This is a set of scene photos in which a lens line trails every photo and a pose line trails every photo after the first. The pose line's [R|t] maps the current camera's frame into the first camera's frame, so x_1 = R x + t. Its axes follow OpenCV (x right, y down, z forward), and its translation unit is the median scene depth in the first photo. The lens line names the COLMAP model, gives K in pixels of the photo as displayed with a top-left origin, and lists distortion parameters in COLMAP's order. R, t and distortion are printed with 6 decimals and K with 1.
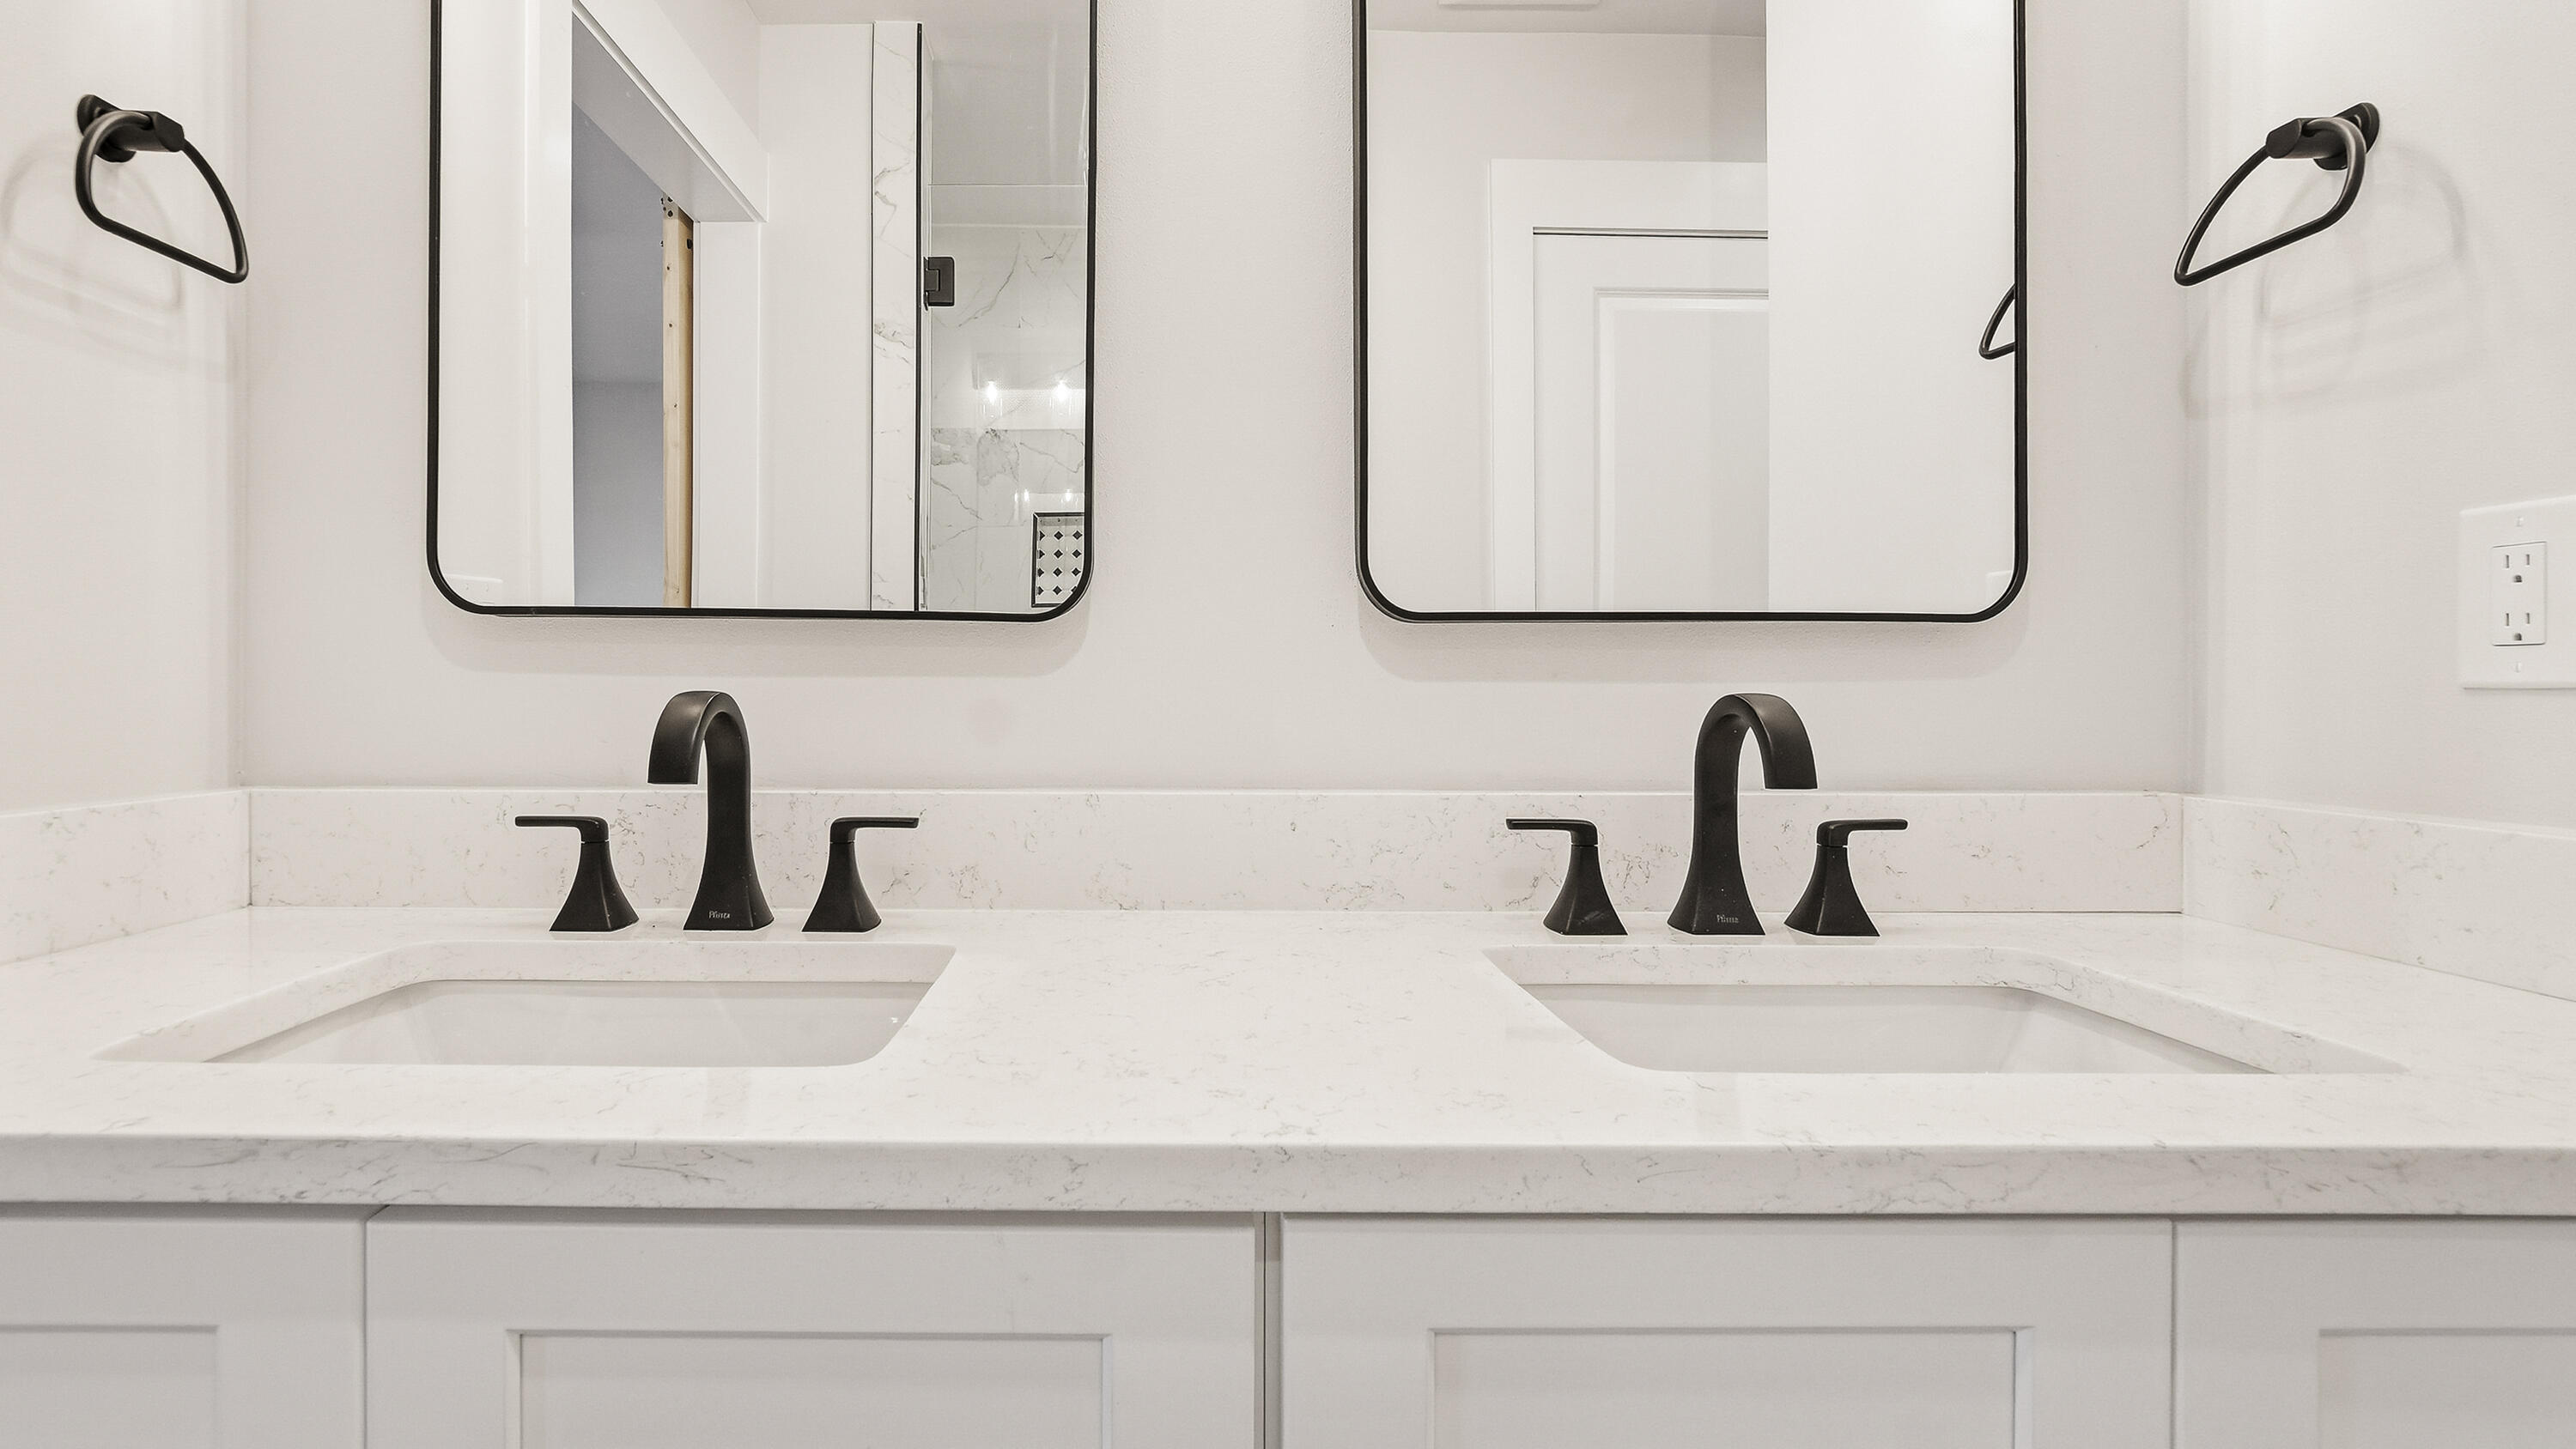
lens RADIAL K [[1232.9, 0, 1293.0], [0, 1232.9, 695.0], [0, 0, 1]] dist [-0.004568, -0.000078]
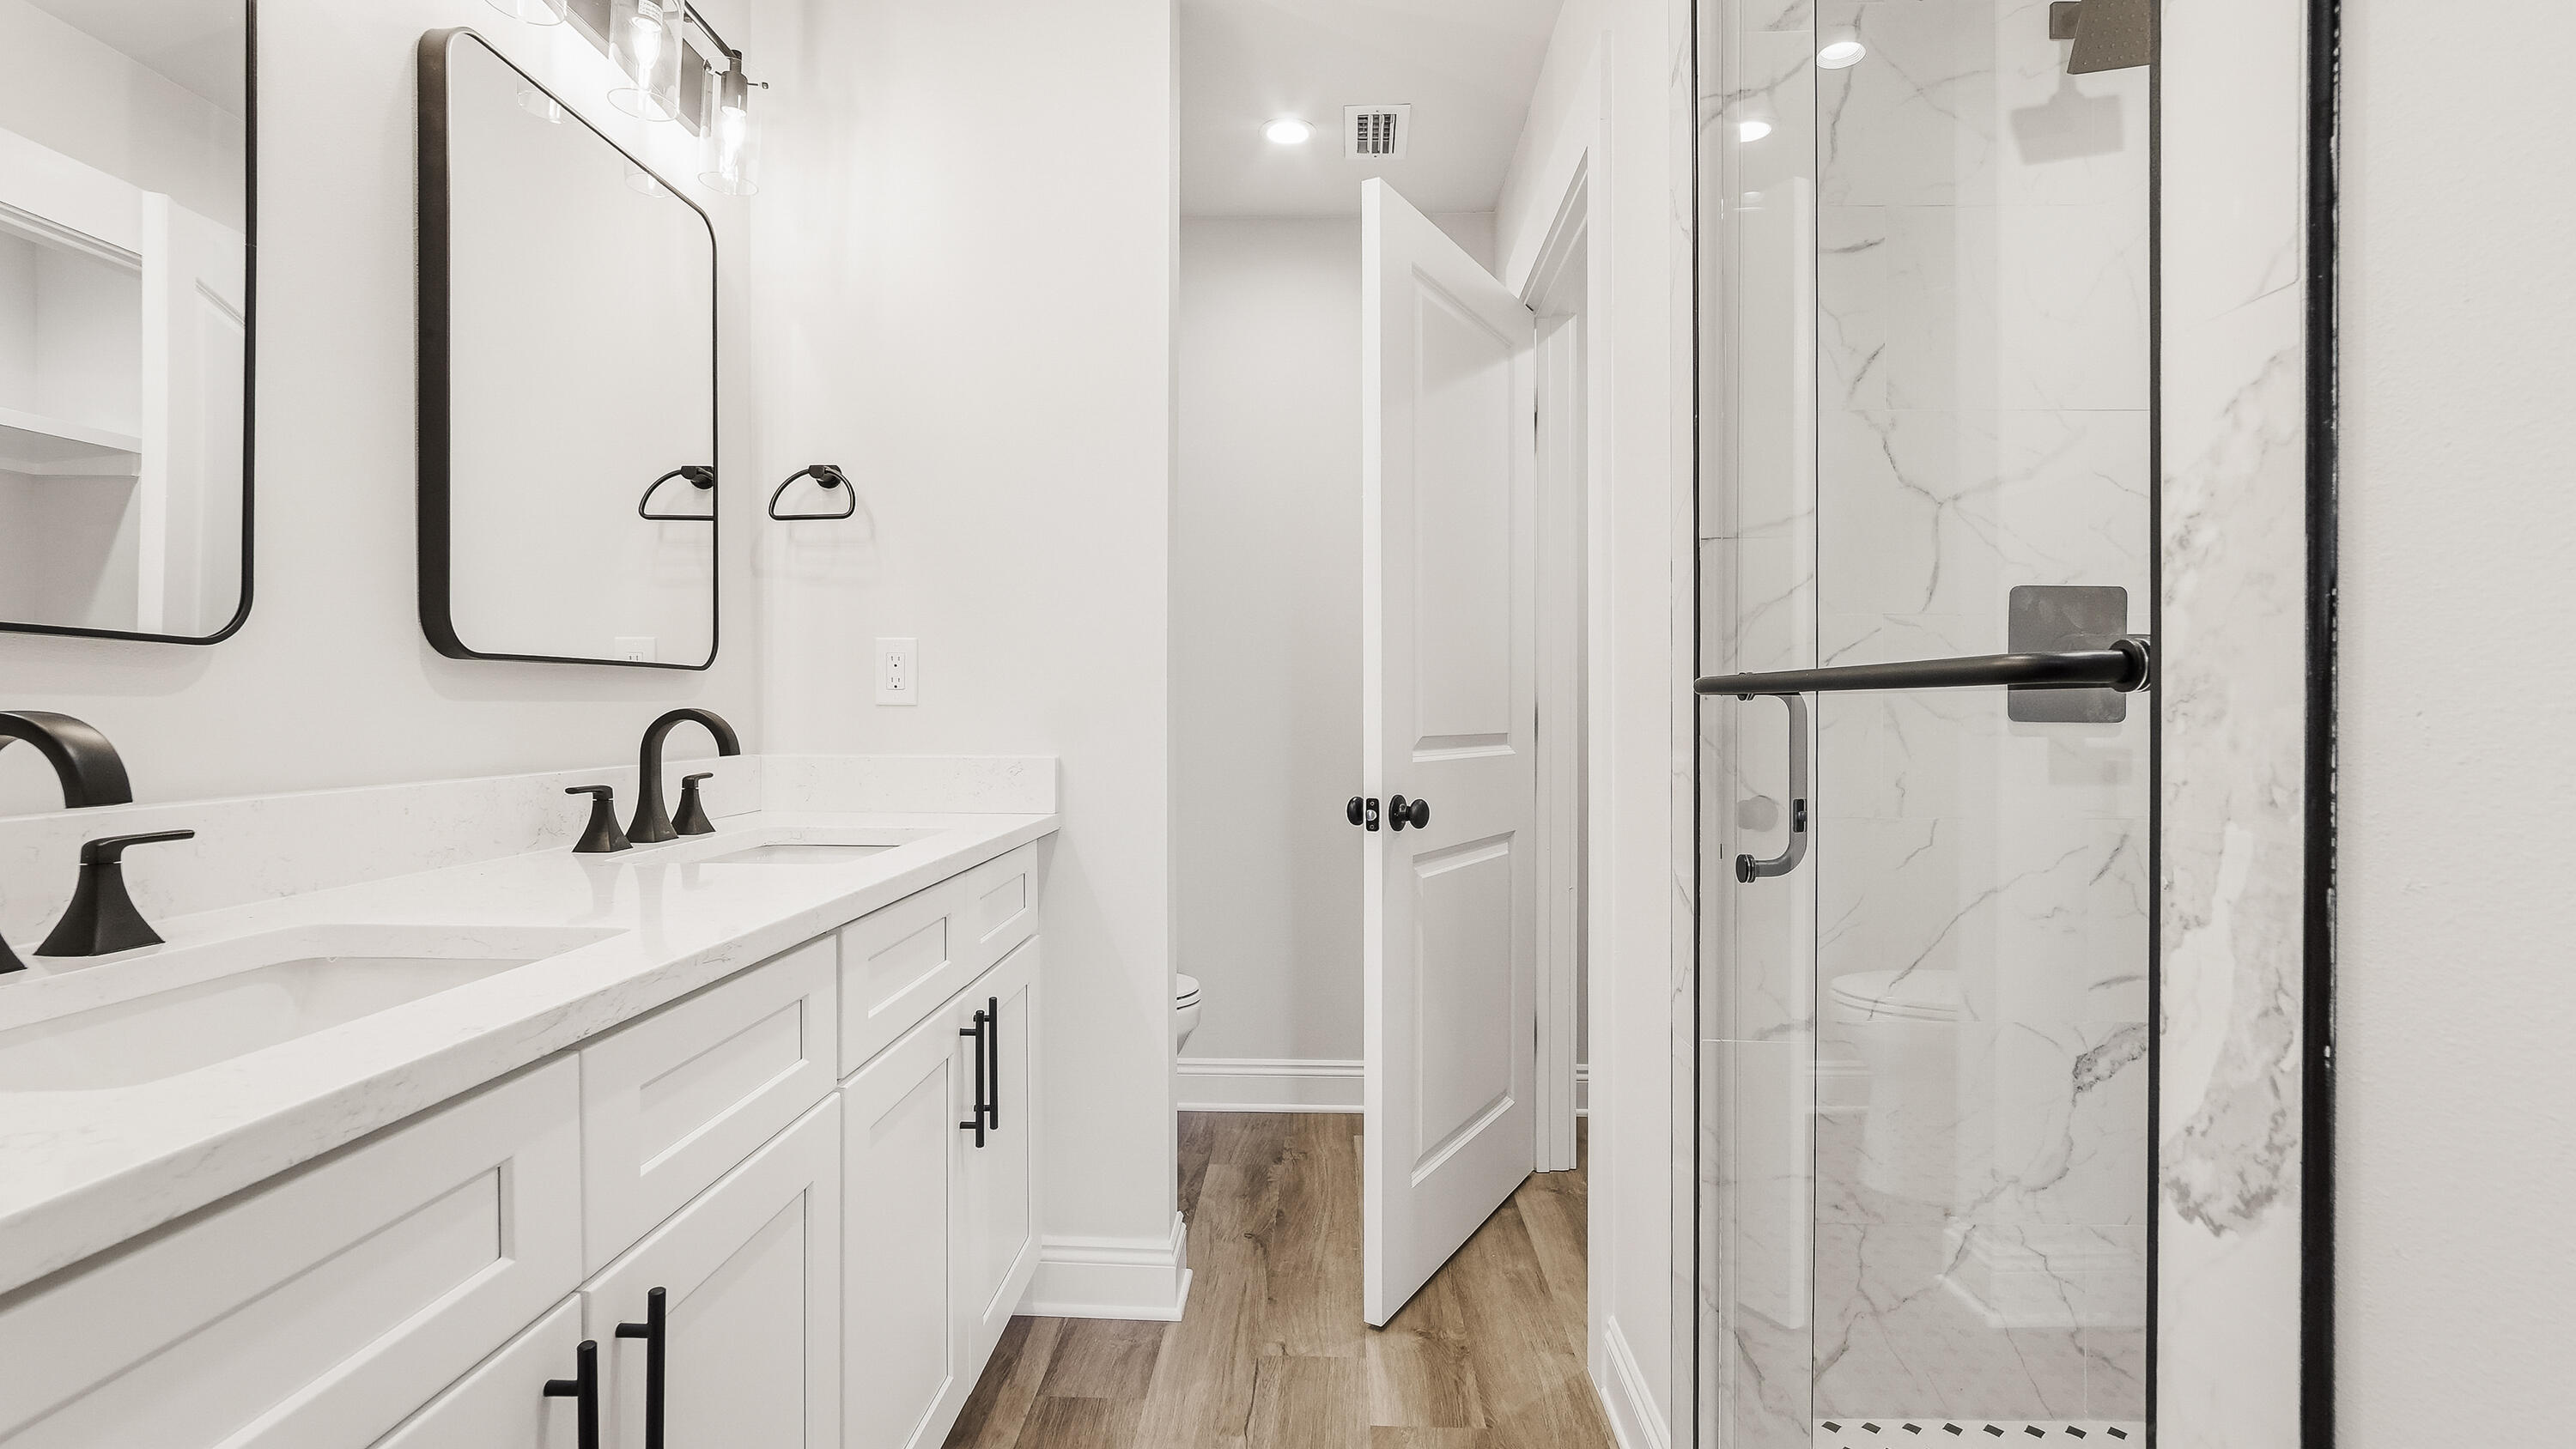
lens RADIAL K [[1177.5, 0, 1286.5], [0, 1177.5, 701.7], [0, 0, 1]] dist [-0.003516, 0.000449]
pose [[0.023701, 0.003086, 0.999714, -1.309929], [0.007025, 0.999970, -0.003254, 0.001977], [-0.999694, 0.007100, 0.023679, 0.049252]]
